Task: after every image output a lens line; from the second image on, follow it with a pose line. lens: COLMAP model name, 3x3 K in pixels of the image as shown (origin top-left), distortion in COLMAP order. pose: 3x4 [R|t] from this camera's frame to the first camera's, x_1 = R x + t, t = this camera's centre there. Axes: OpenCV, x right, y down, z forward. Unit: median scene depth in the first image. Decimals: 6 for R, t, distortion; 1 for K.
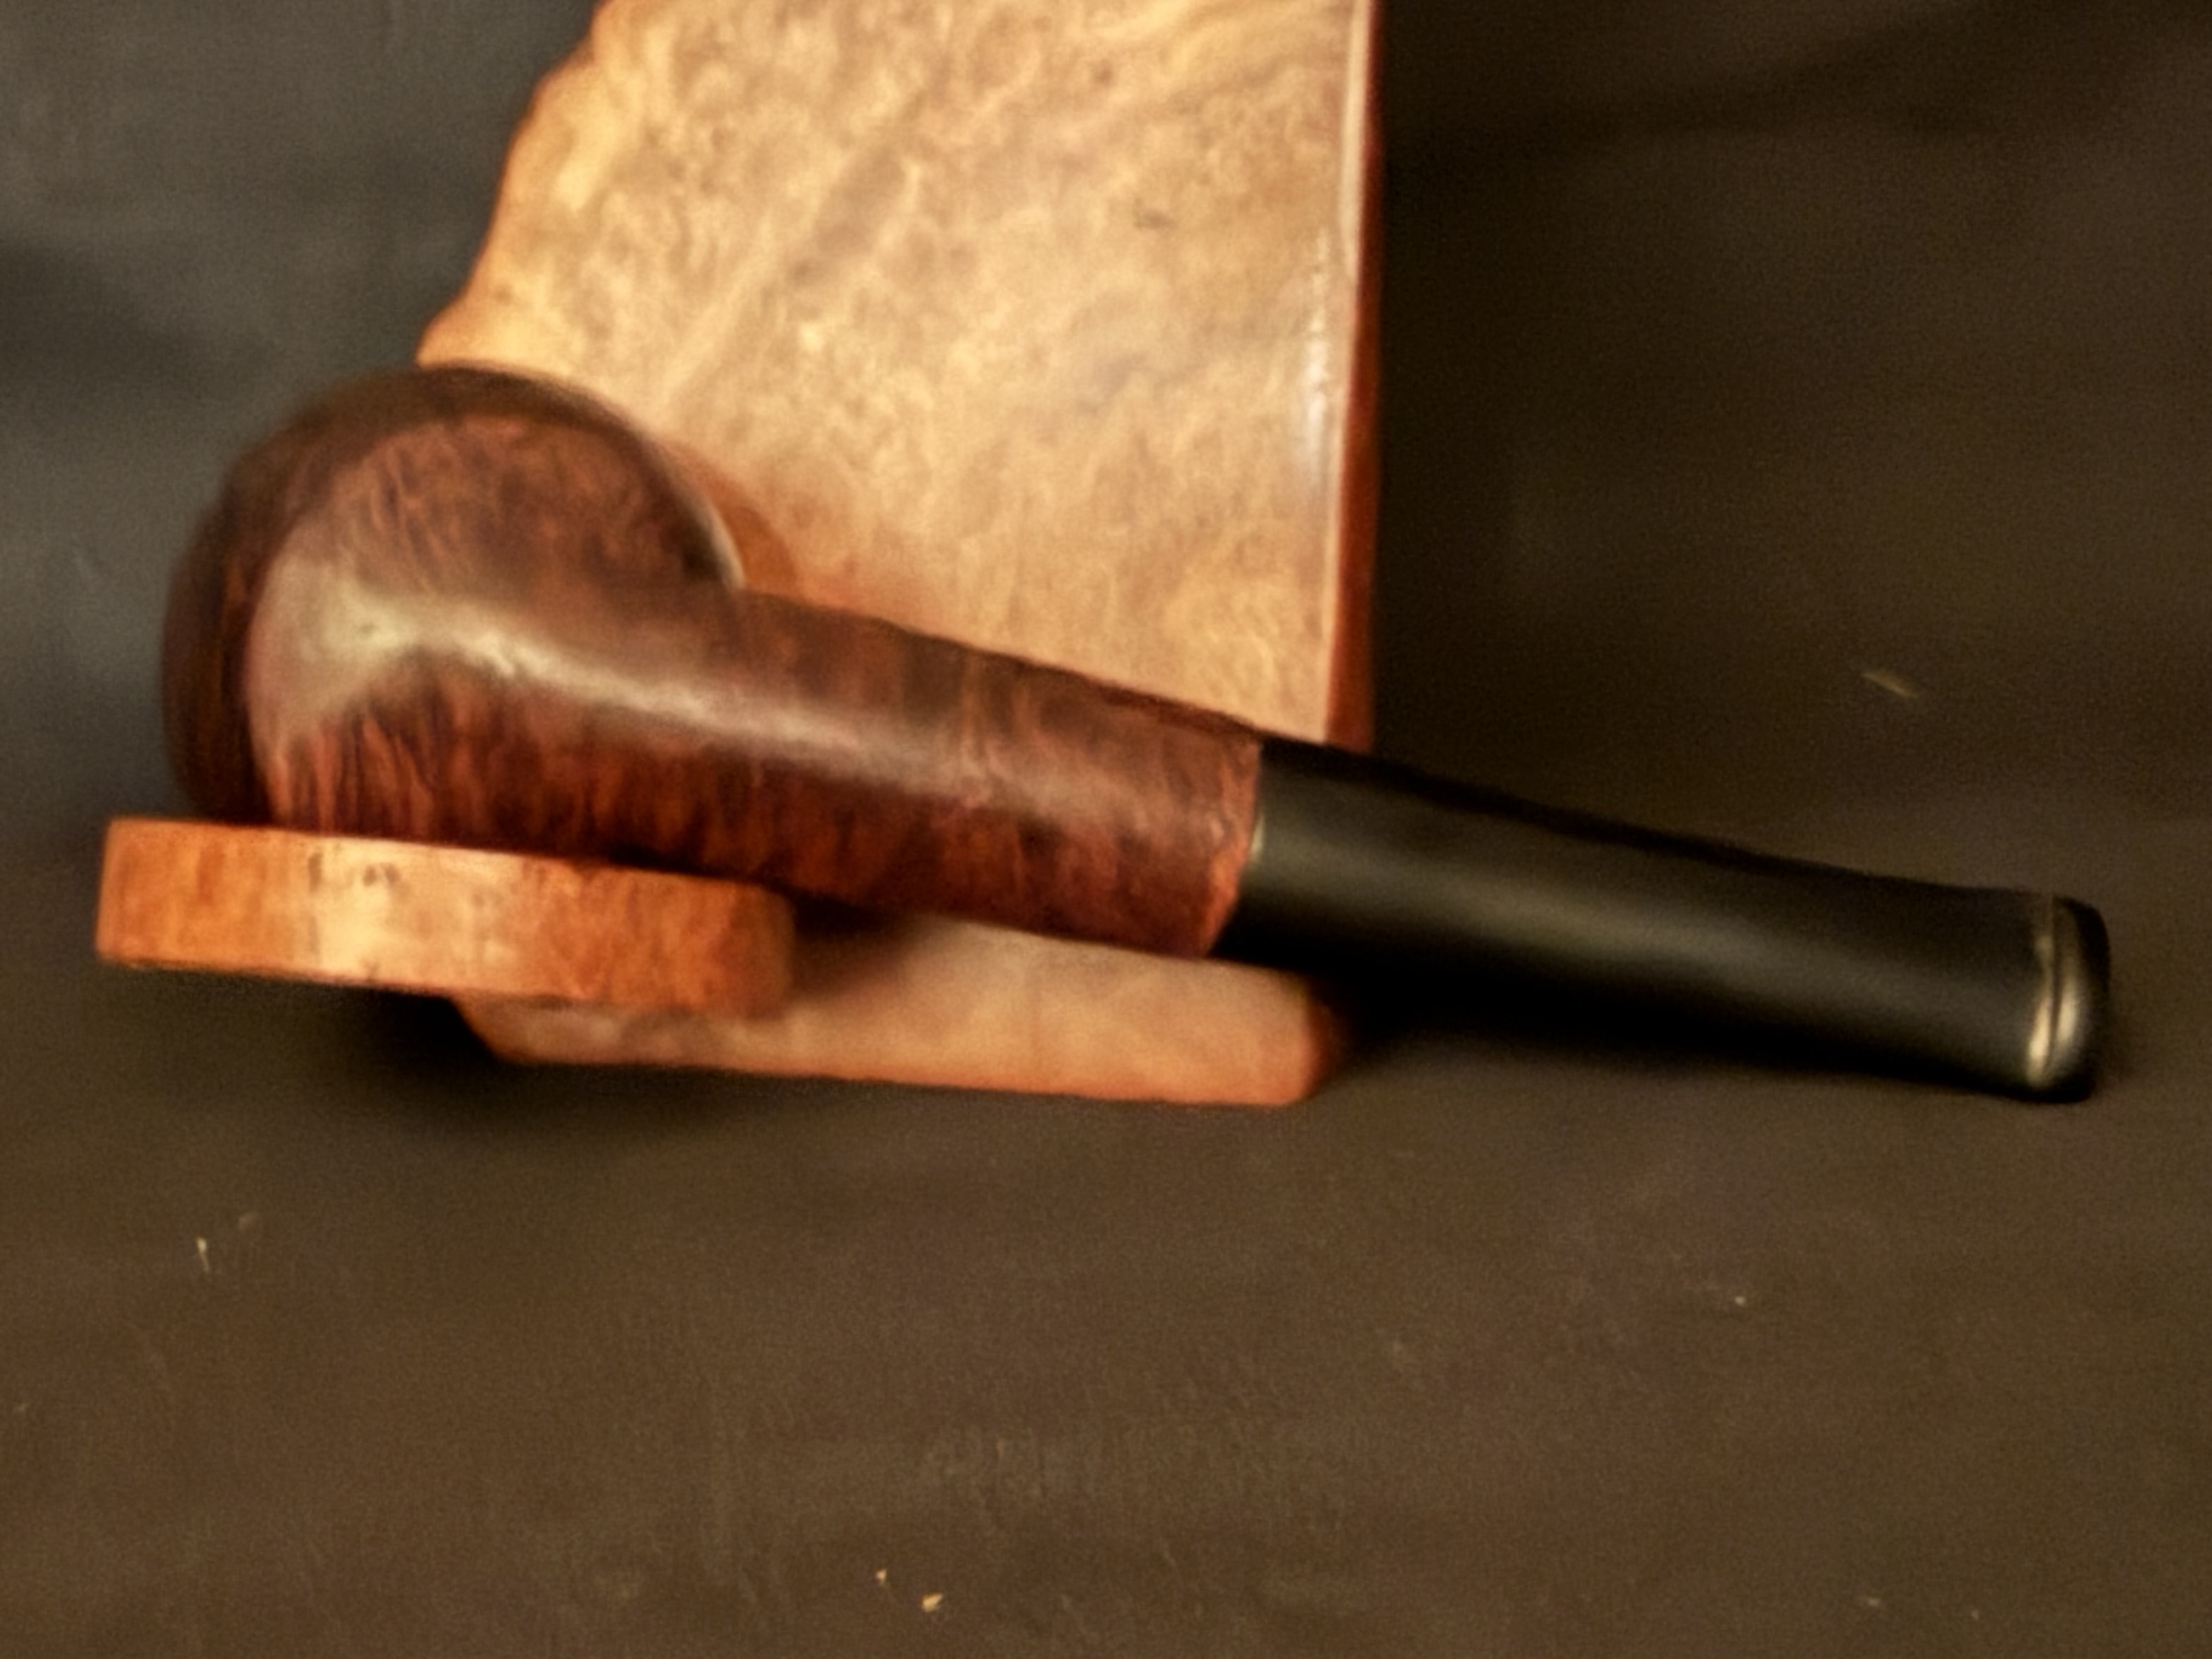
lens RADIAL K [[5635.6, 0, 1106.5], [0, 5635.6, 834.3], [0, 0, 1]] dist [0.031990, 0.000000]
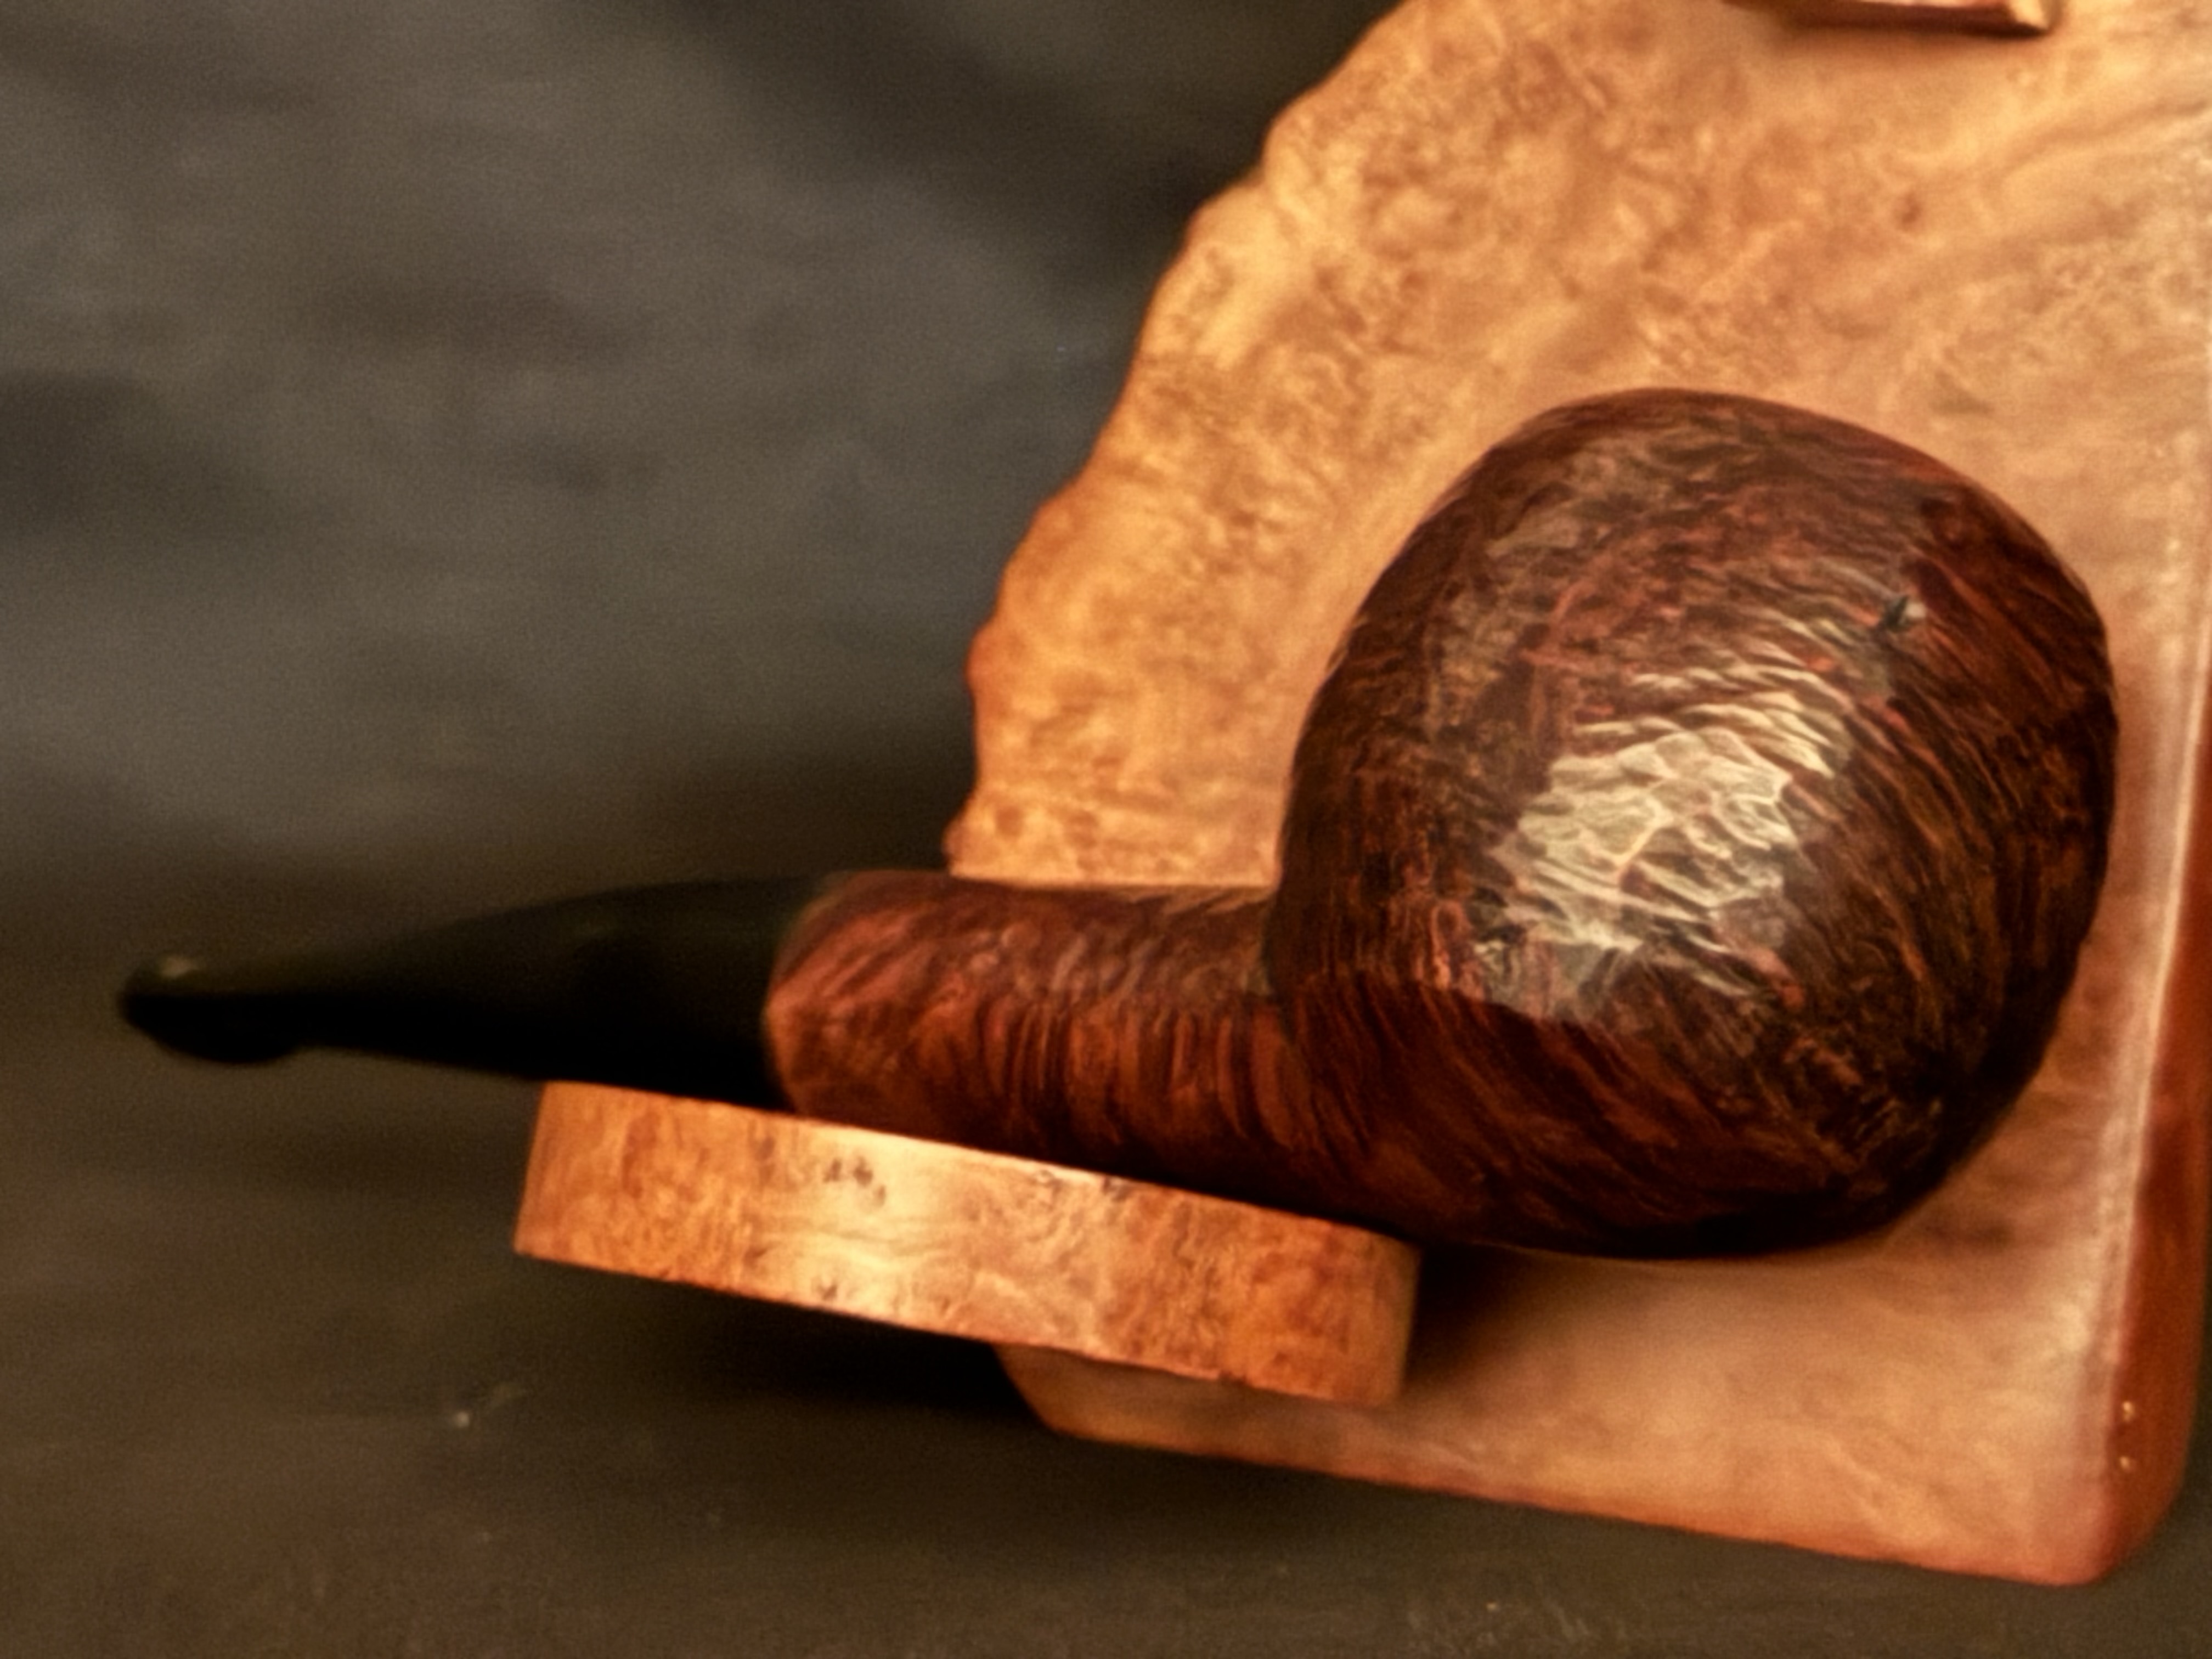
lens RADIAL K [[5125.5, 0, 1120.2], [0, 5125.5, 824.9], [0, 0, 1]] dist [0.039048, 0.000000]
pose [[0.984349, 0.063073, -0.164555, 0.013870], [-0.077273, 0.993684, -0.081365, 0.012949], [0.158383, 0.092807, 0.983006, 0.301356]]
